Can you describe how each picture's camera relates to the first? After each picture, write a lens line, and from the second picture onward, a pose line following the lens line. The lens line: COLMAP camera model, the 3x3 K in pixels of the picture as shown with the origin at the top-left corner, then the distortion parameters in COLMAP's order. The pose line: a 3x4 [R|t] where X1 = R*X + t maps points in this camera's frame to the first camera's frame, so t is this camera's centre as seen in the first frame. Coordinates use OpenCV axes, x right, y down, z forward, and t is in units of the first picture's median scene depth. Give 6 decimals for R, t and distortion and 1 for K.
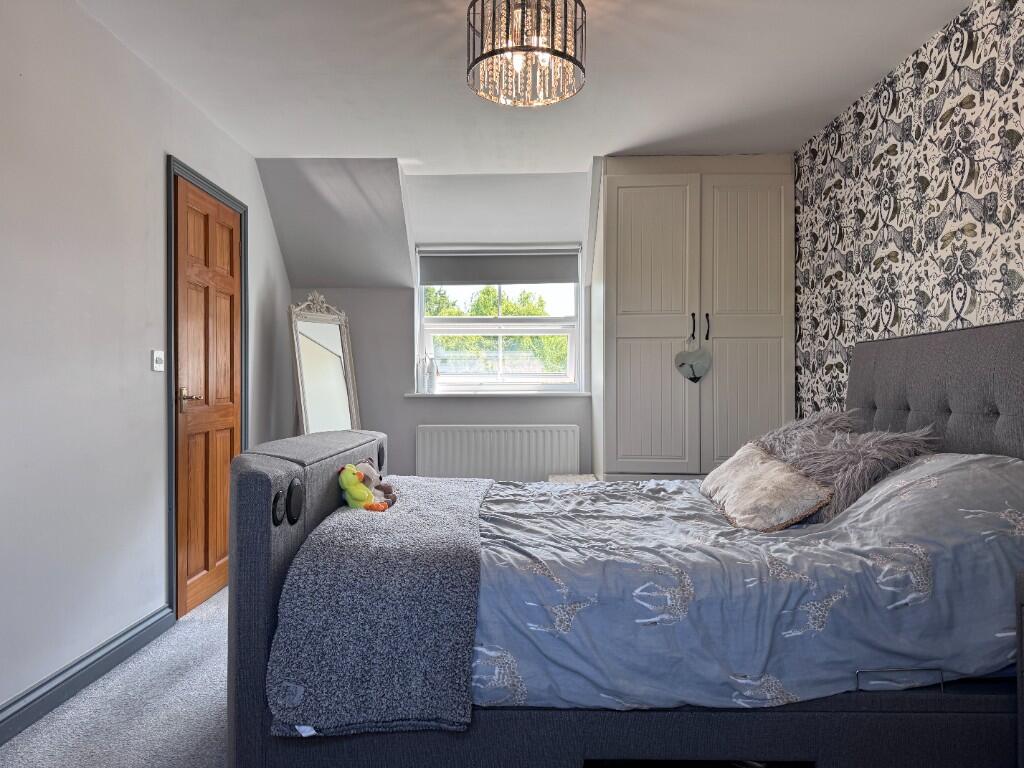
lens RADIAL K [[709.1, 0, 512.0], [0, 709.1, 384.0], [0, 0, 1]] dist [0.086031, -0.001890]
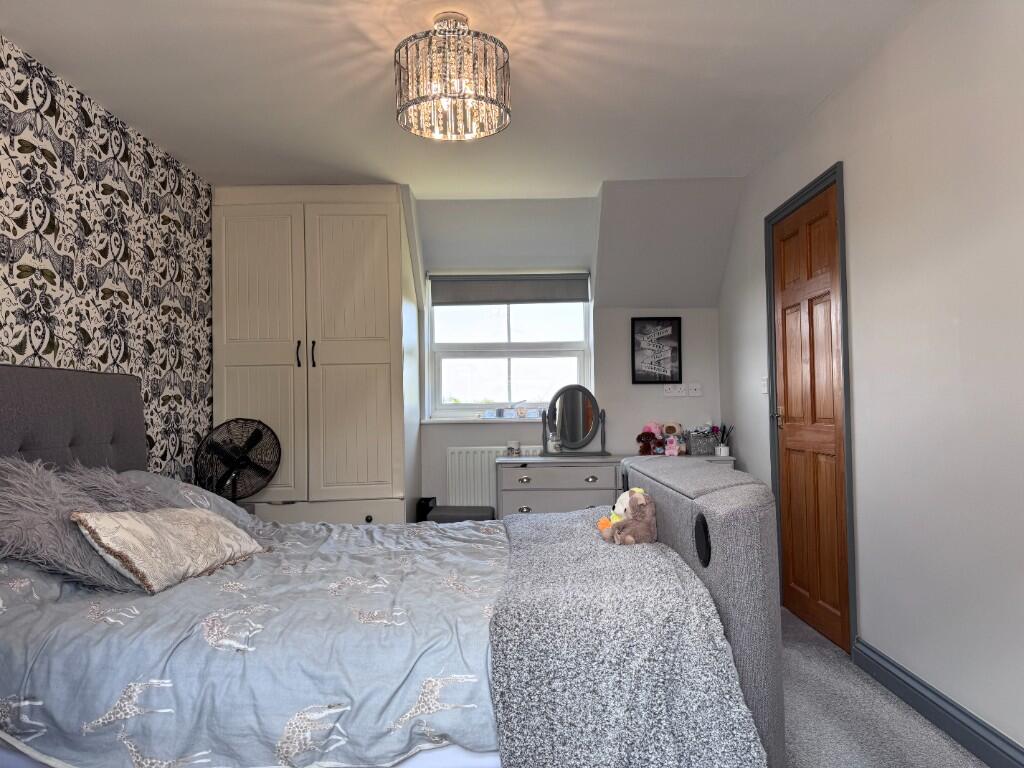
lens RADIAL K [[725.7, 0, 512.0], [0, 725.7, 384.0], [0, 0, 1]] dist [-0.003218, -0.000717]
pose [[-0.998601, 0.052850, -0.001691, -0.028520], [0.052875, 0.997787, -0.040311, 0.021900], [-0.000443, -0.040344, -0.999186, 1.983870]]
